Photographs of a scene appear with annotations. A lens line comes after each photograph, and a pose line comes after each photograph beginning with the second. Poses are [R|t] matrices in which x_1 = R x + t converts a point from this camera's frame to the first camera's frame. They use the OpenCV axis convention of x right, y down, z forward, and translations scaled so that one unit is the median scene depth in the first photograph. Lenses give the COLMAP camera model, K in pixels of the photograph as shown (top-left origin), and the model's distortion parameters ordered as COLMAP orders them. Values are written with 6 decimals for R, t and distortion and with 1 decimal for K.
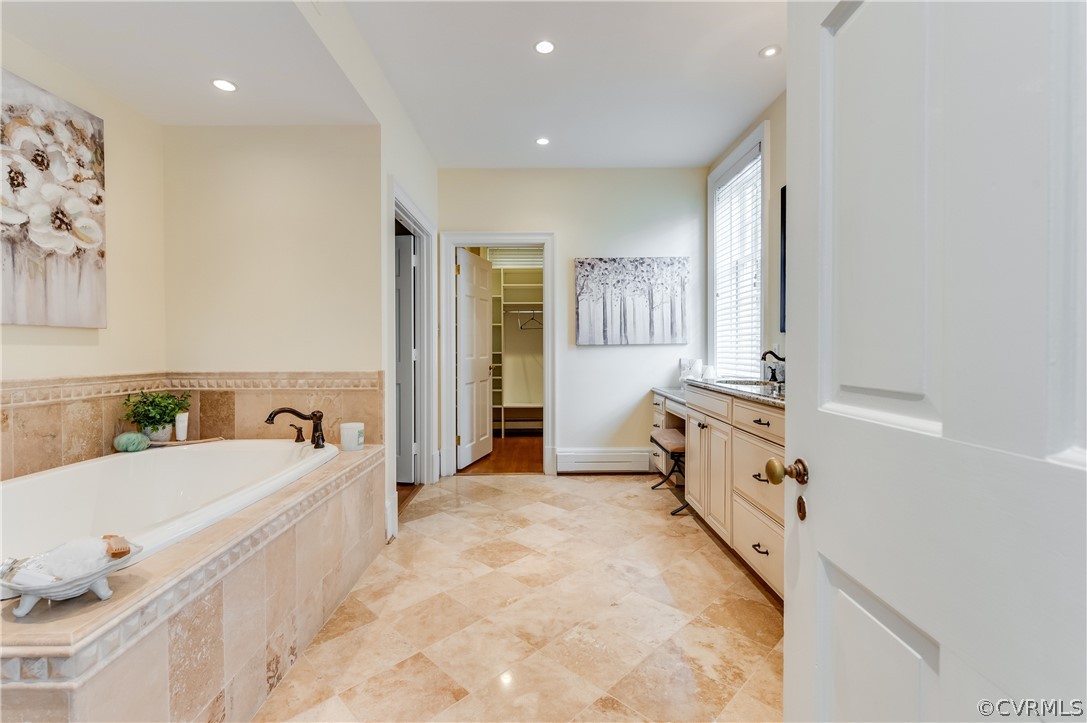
lens RADIAL K [[487.6, 0, 544.1], [0, 487.6, 355.5], [0, 0, 1]] dist [0.011219, -0.001679]
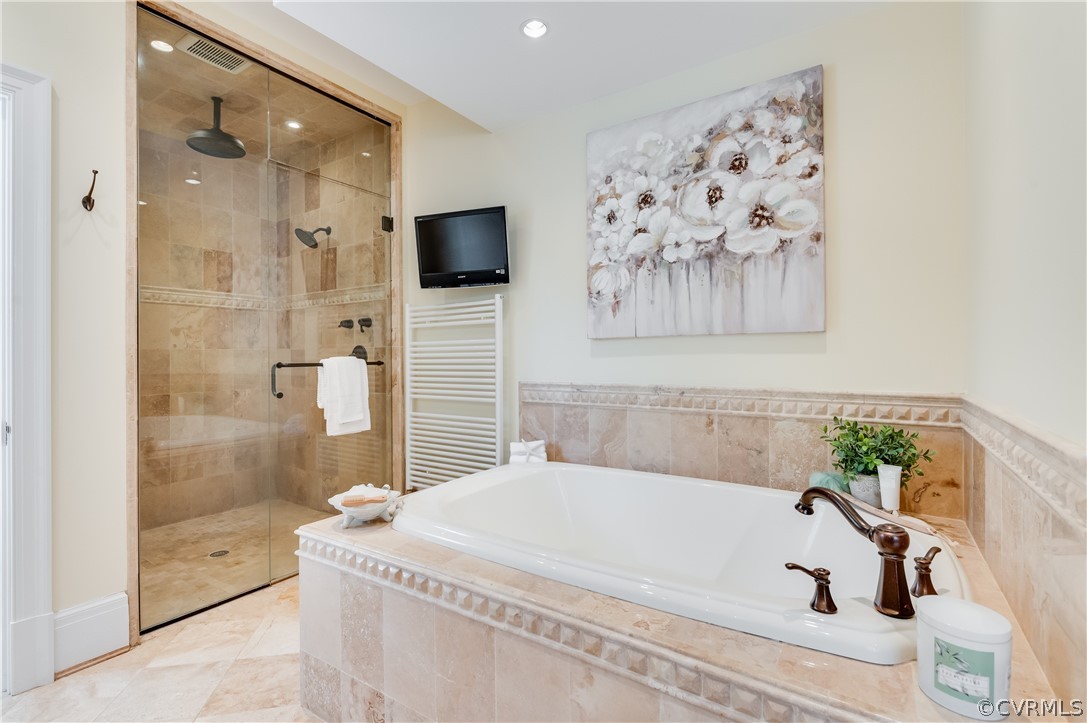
lens RADIAL K [[483.5, 0, 550.3], [0, 483.5, 364.9], [0, 0, 1]] dist [-0.008769, -0.000144]
pose [[-0.557087, 0.007382, -0.830421, -0.021574], [-0.012025, 0.999784, 0.016955, -0.010863], [0.830367, 0.019431, -0.556878, 1.186494]]
